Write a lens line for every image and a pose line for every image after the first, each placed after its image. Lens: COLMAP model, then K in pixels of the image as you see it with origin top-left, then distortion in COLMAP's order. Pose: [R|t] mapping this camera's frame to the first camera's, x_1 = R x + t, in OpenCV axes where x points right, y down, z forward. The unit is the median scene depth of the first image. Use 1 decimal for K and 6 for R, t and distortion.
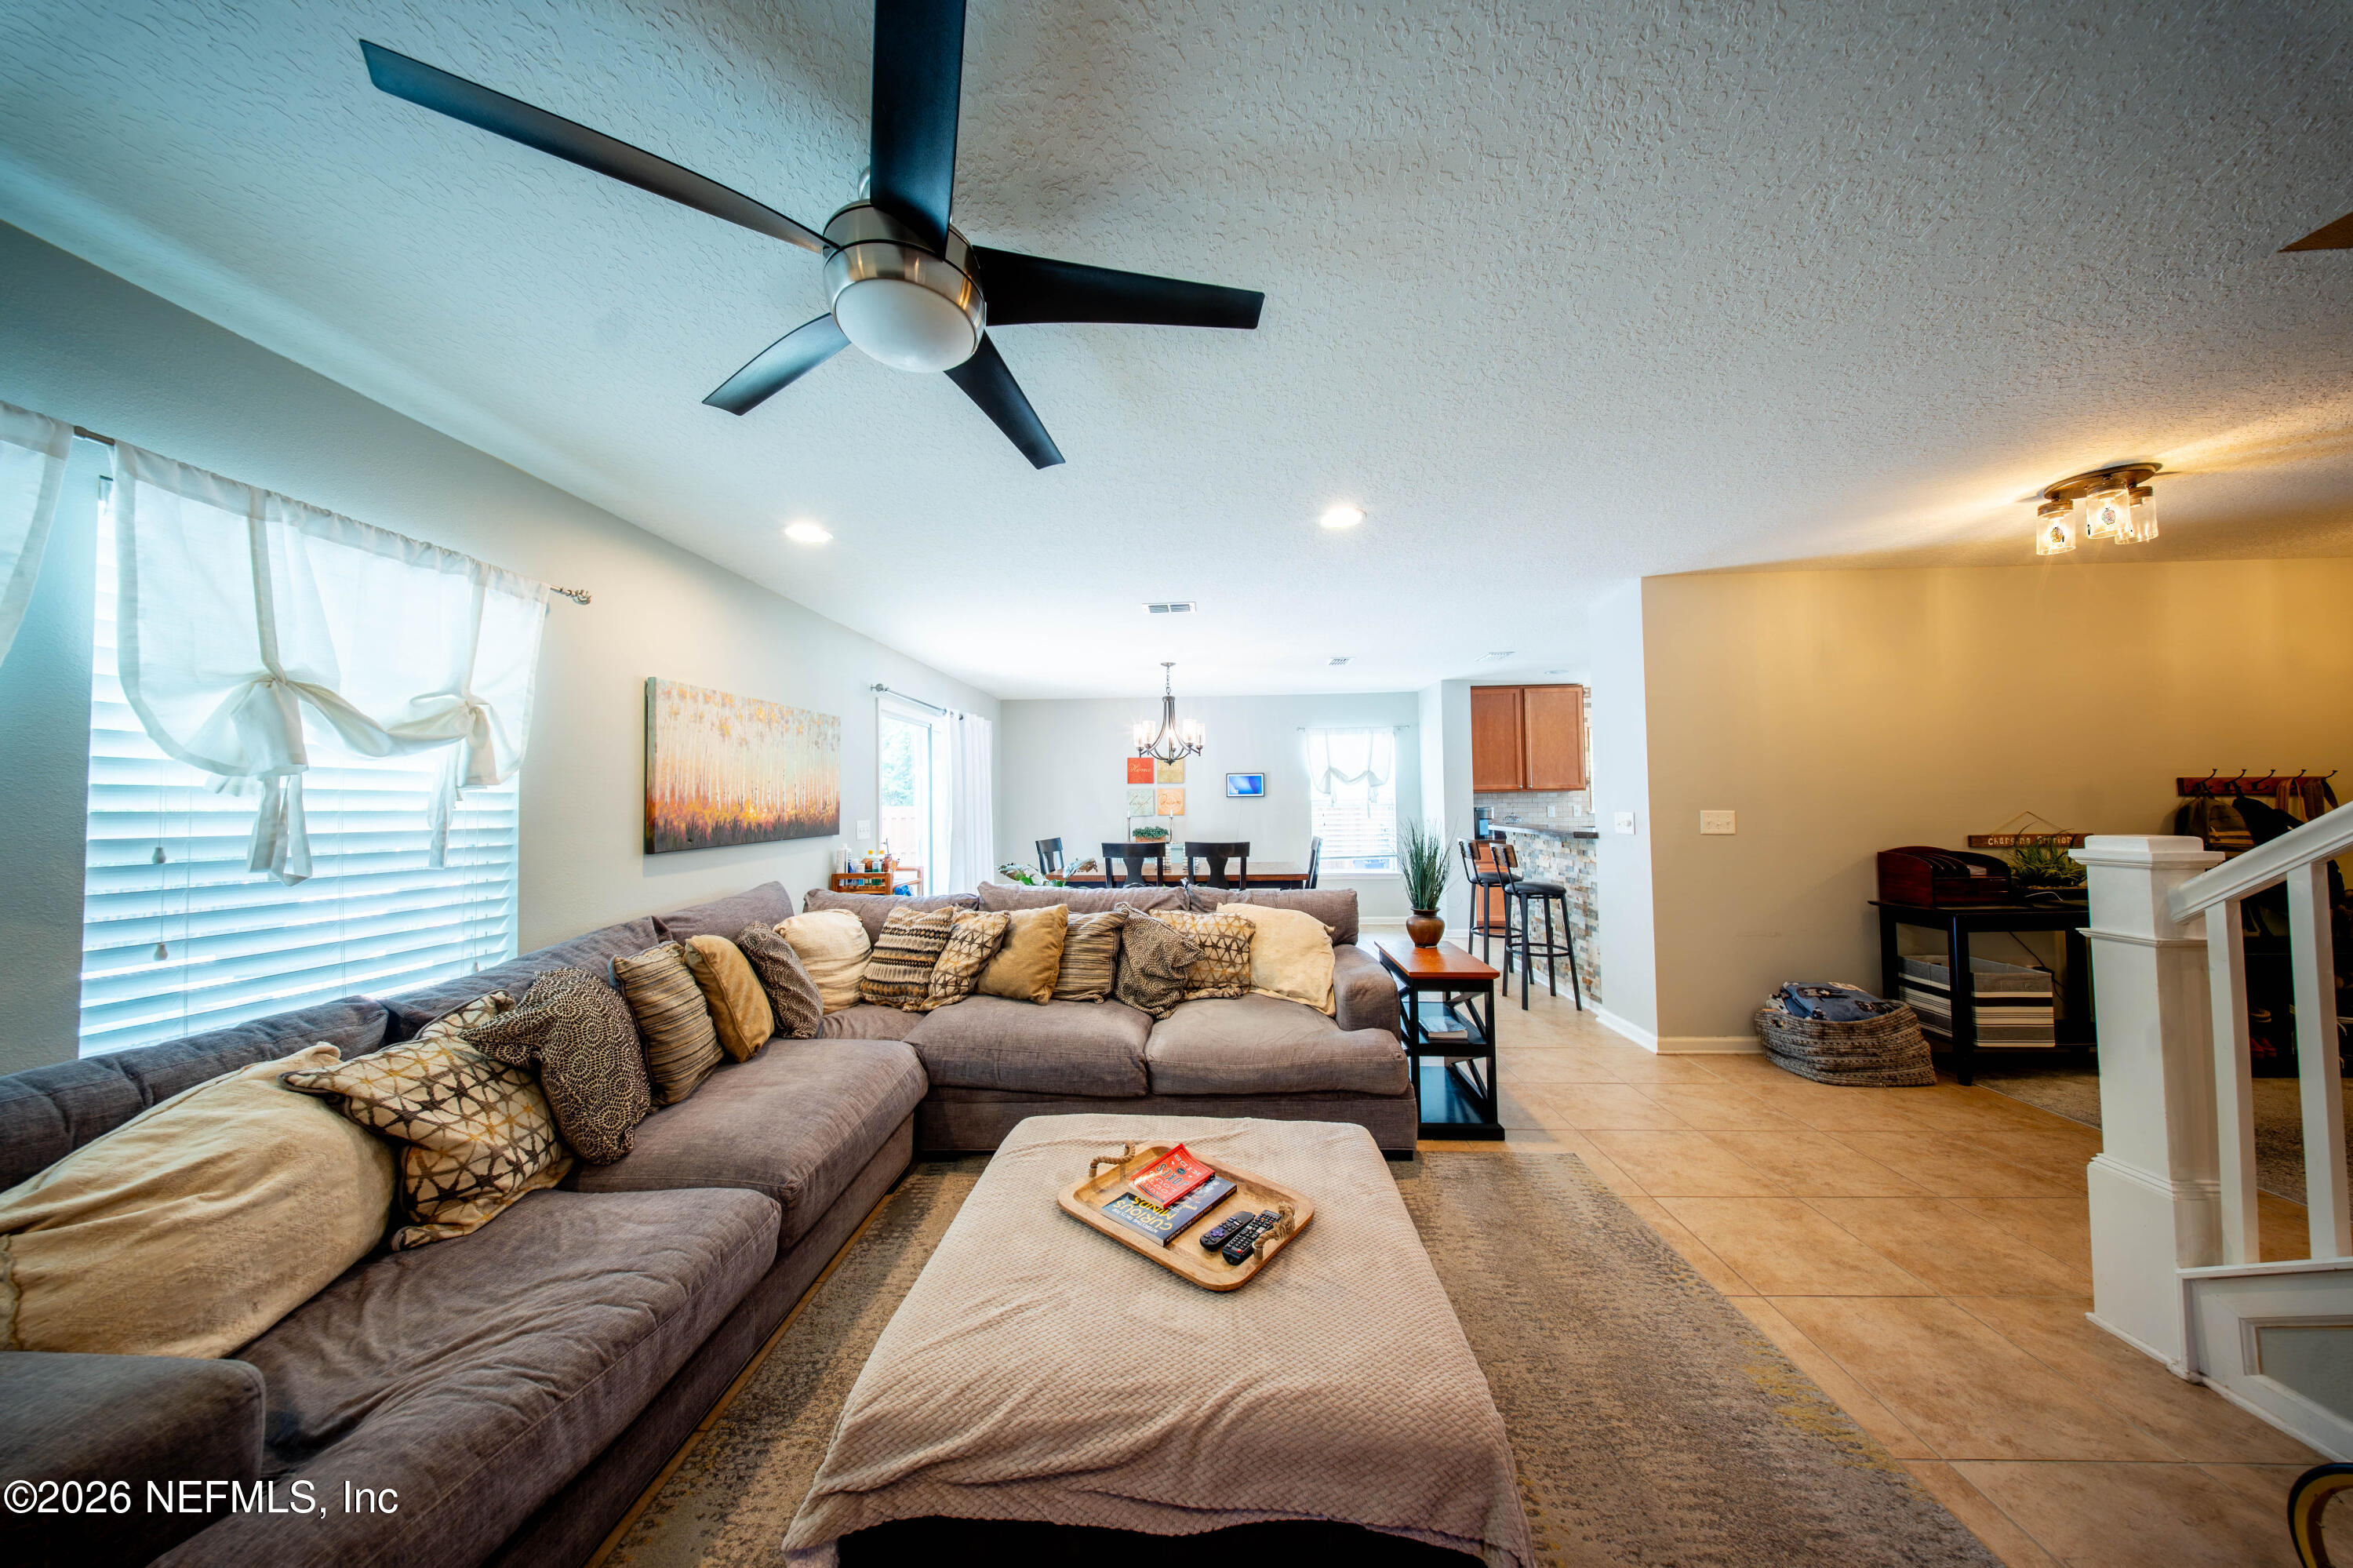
lens RADIAL K [[699.1, 0, 1182.8], [0, 699.1, 778.0], [0, 0, 1]] dist [-0.000930, -0.000066]
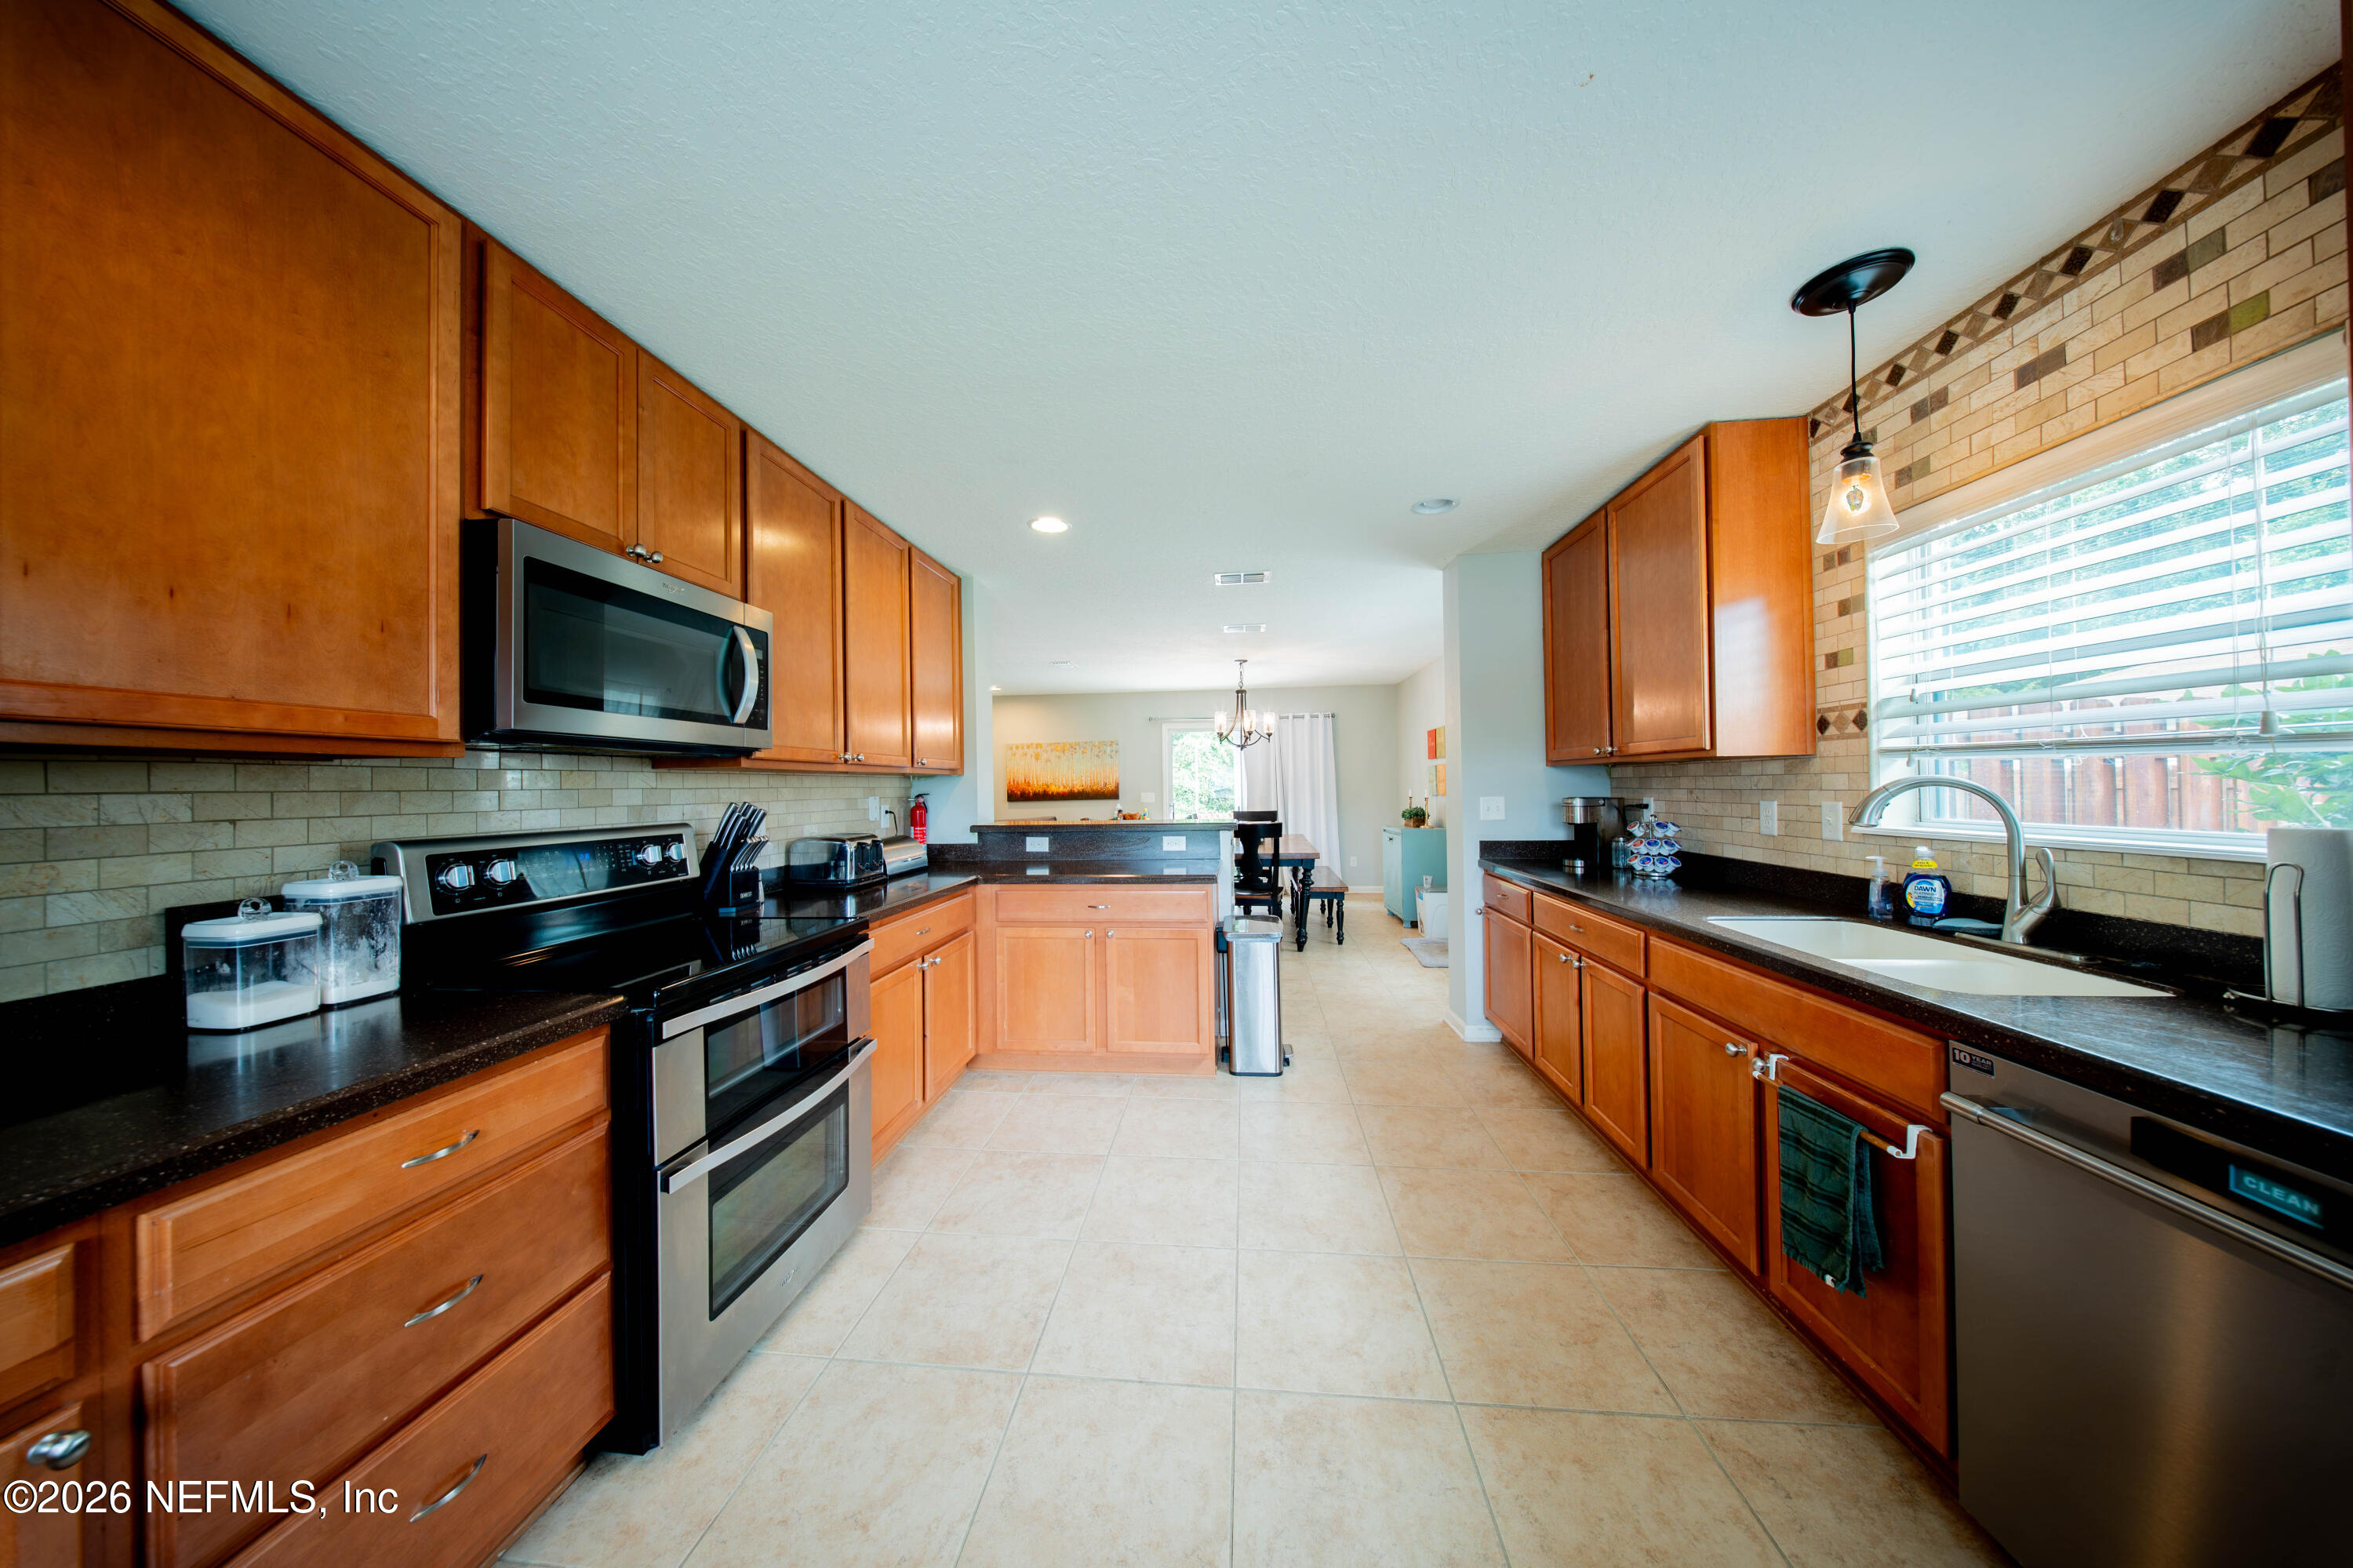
lens RADIAL K [[685.7, 0, 1176.5], [0, 685.7, 784.0], [0, 0, 1]] dist [0.002029, -0.002421]
pose [[-0.054695, 0.012654, -0.998423, 1.977956], [0.047744, 0.998809, 0.010043, 0.033492], [0.997361, -0.047119, -0.055234, 1.721318]]
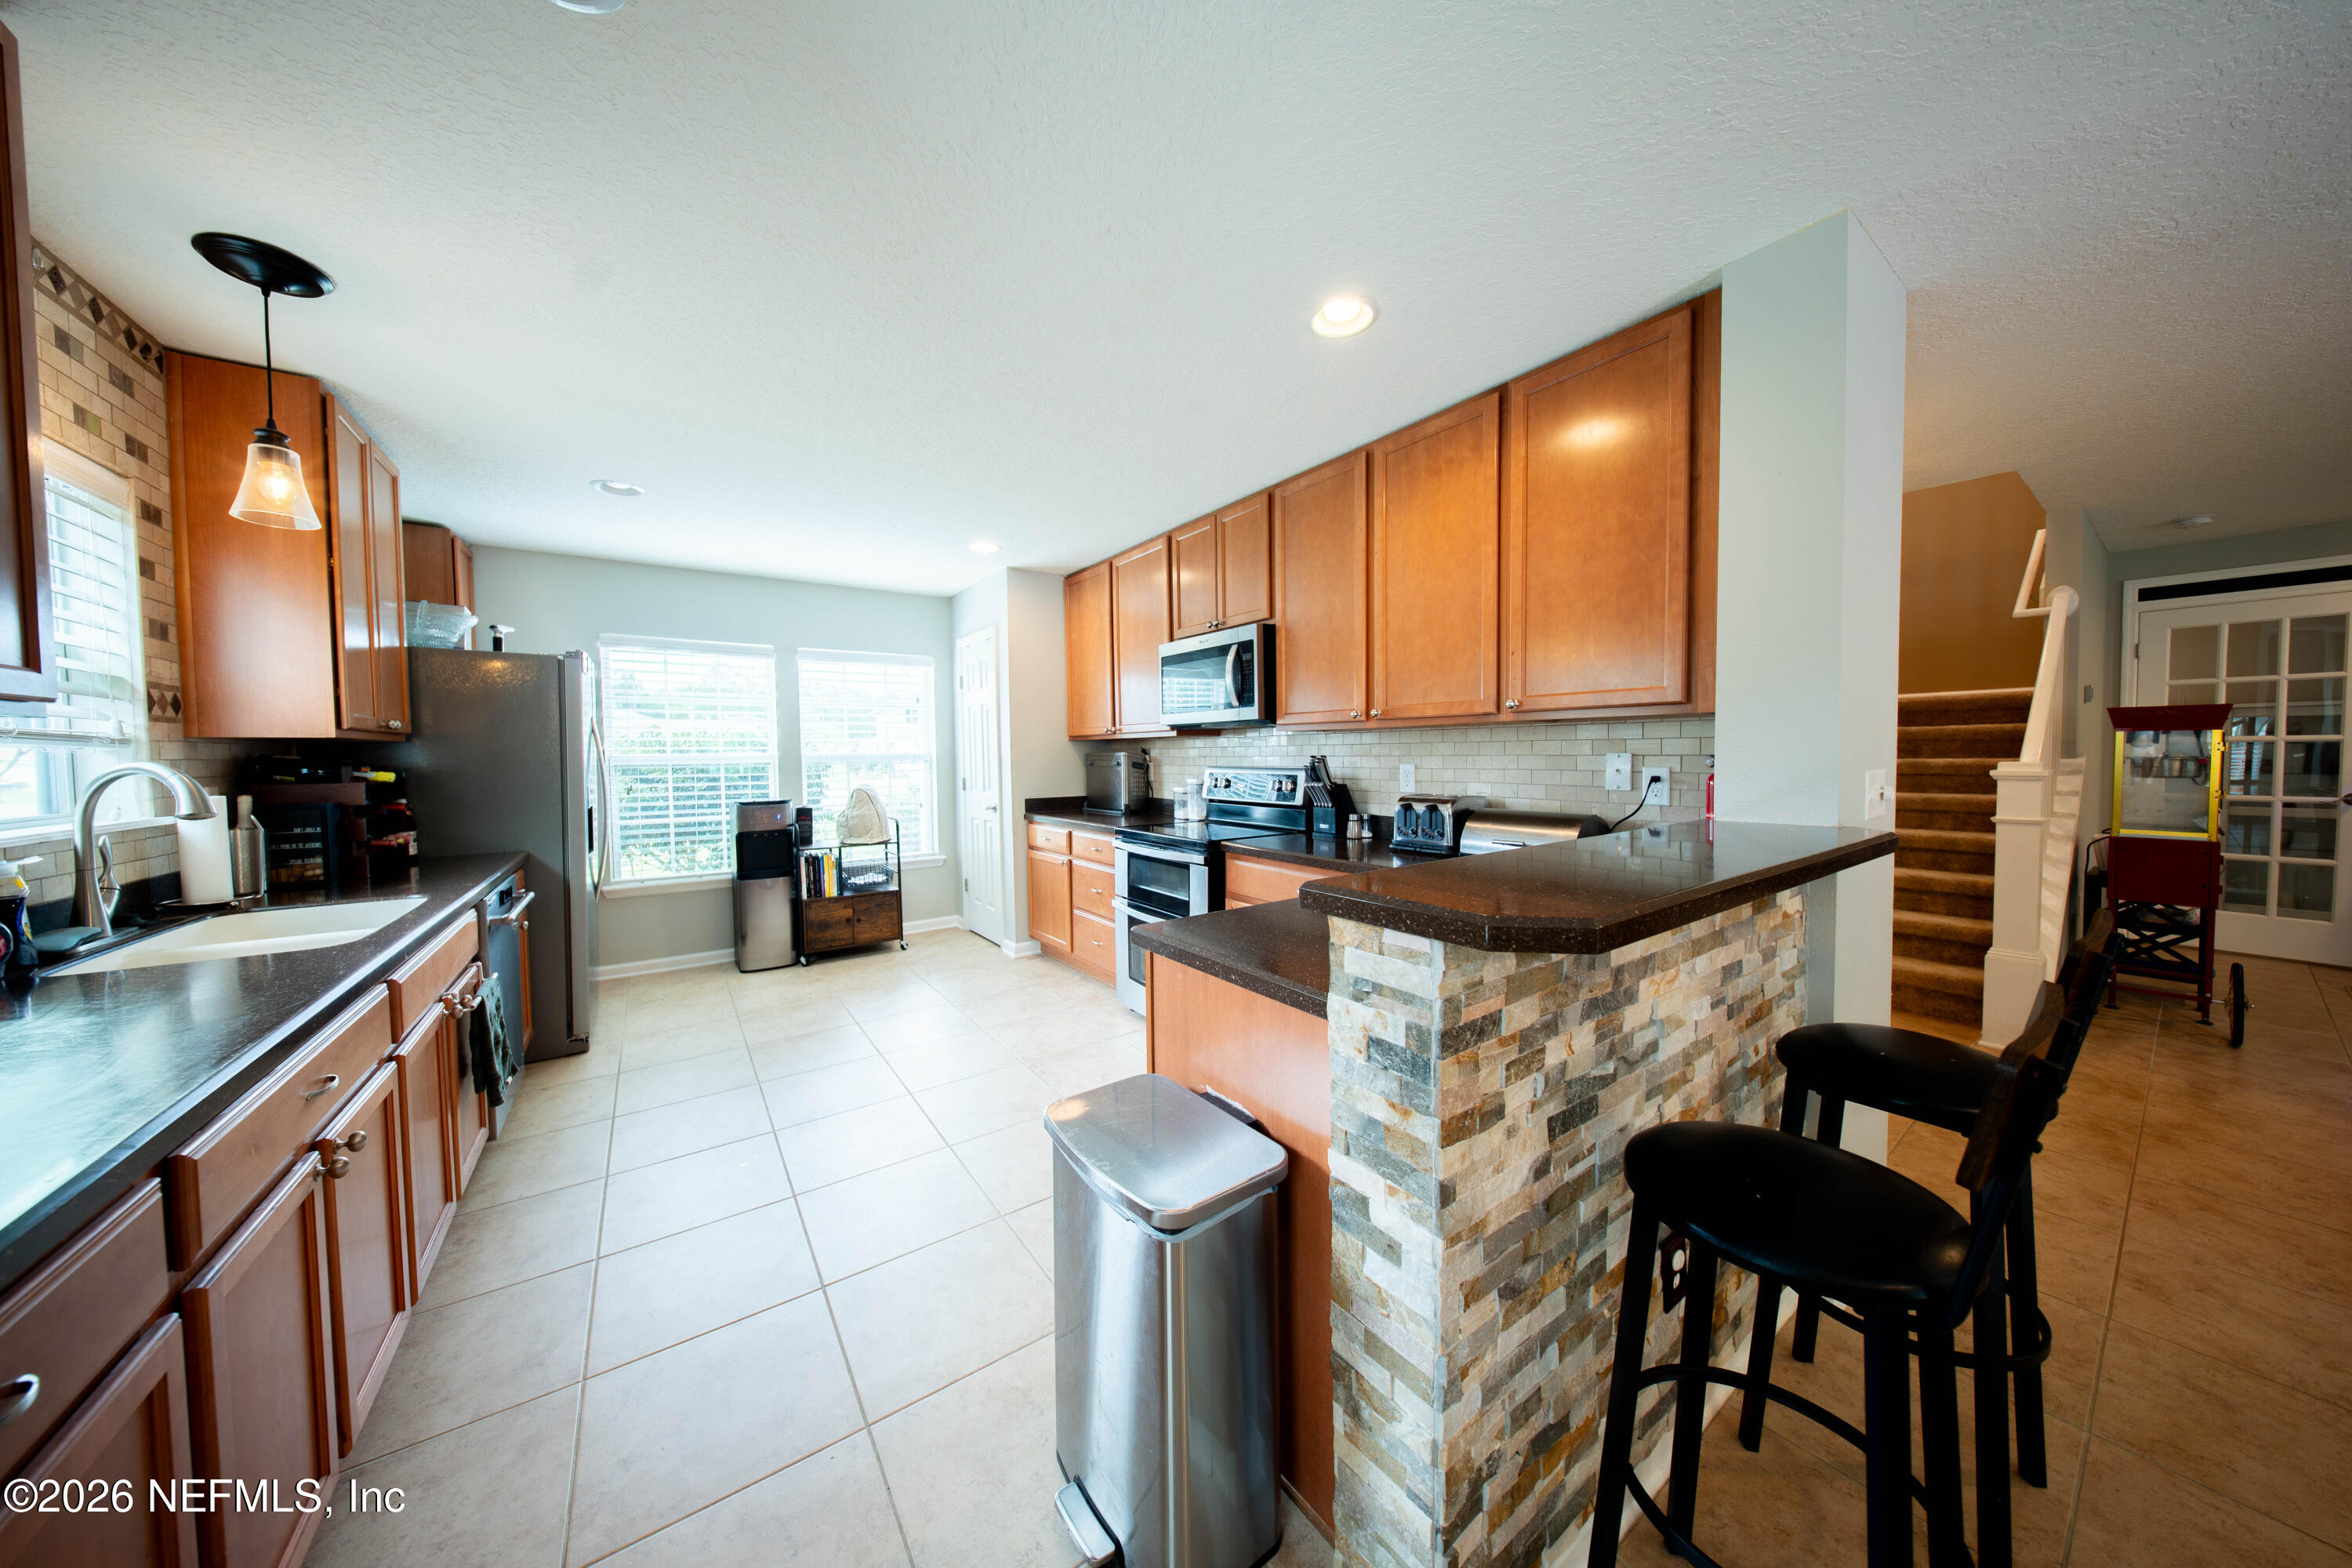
lens RADIAL K [[725.8, 0, 1172.4], [0, 725.8, 779.4], [0, 0, 1]] dist [0.000656, -0.000081]
pose [[-0.614389, -0.006562, 0.788976, 0.659843], [-0.003141, 0.999978, 0.005871, 0.064641], [-0.788997, 0.001129, -0.614396, 1.998830]]
